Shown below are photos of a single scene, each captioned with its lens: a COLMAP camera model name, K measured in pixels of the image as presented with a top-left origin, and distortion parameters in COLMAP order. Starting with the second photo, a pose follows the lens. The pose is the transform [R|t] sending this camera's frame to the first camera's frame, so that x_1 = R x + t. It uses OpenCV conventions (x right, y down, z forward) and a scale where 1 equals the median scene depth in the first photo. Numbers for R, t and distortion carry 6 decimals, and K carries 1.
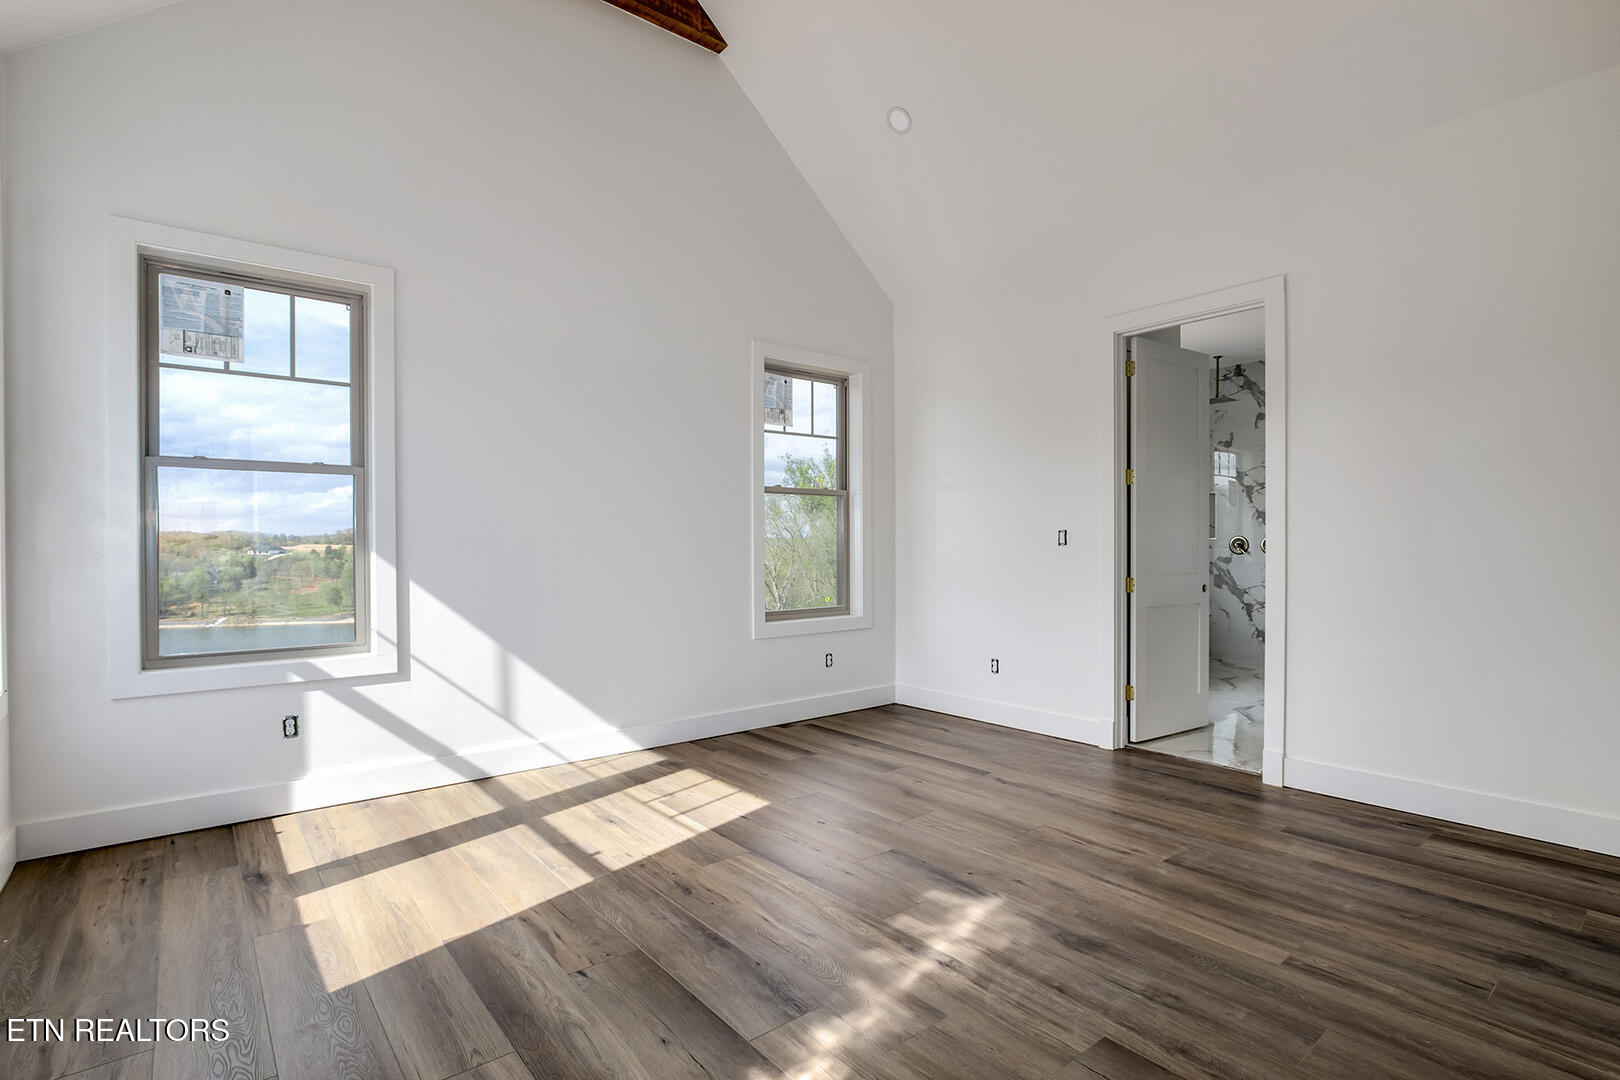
lens RADIAL K [[771.4, 0, 808.5], [0, 771.4, 554.1], [0, 0, 1]] dist [-0.019810, 0.000297]
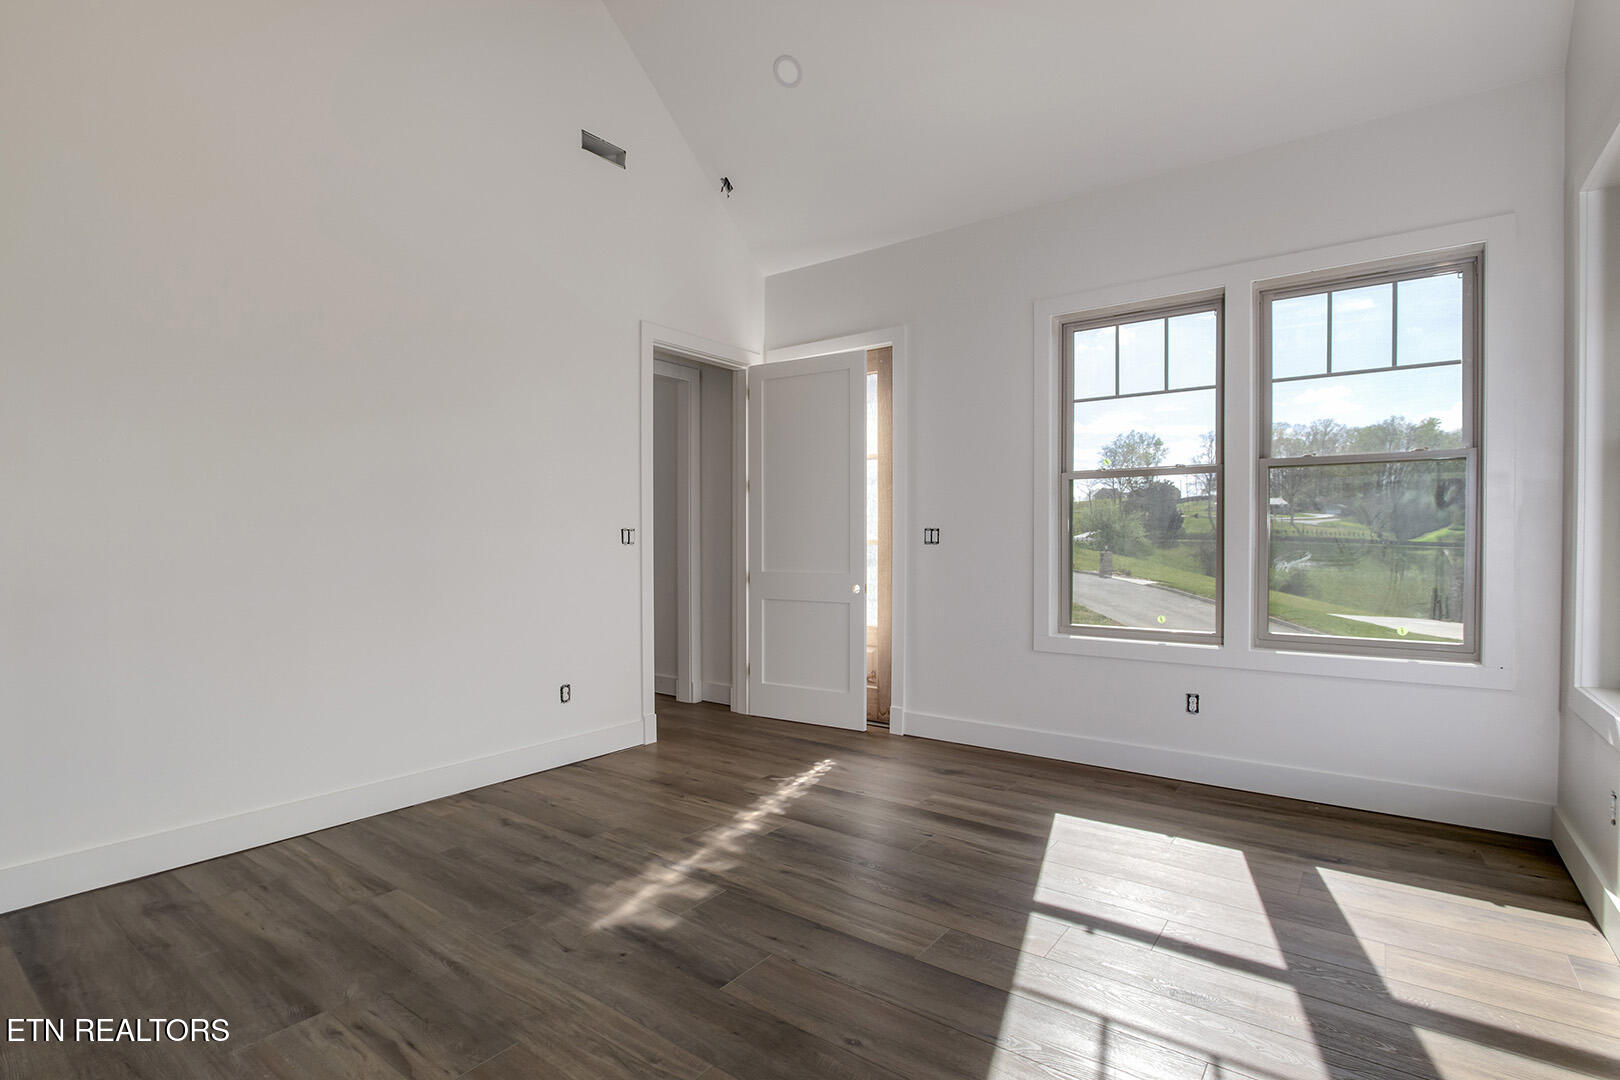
lens RADIAL K [[771.4, 0, 808.5], [0, 771.4, 554.1], [0, 0, 1]] dist [-0.019810, 0.000297]
pose [[-0.969511, 0.009727, -0.244855, 0.237679], [0.003300, 0.999640, 0.026644, -0.024631], [0.245026, 0.025023, -0.969194, 2.014679]]
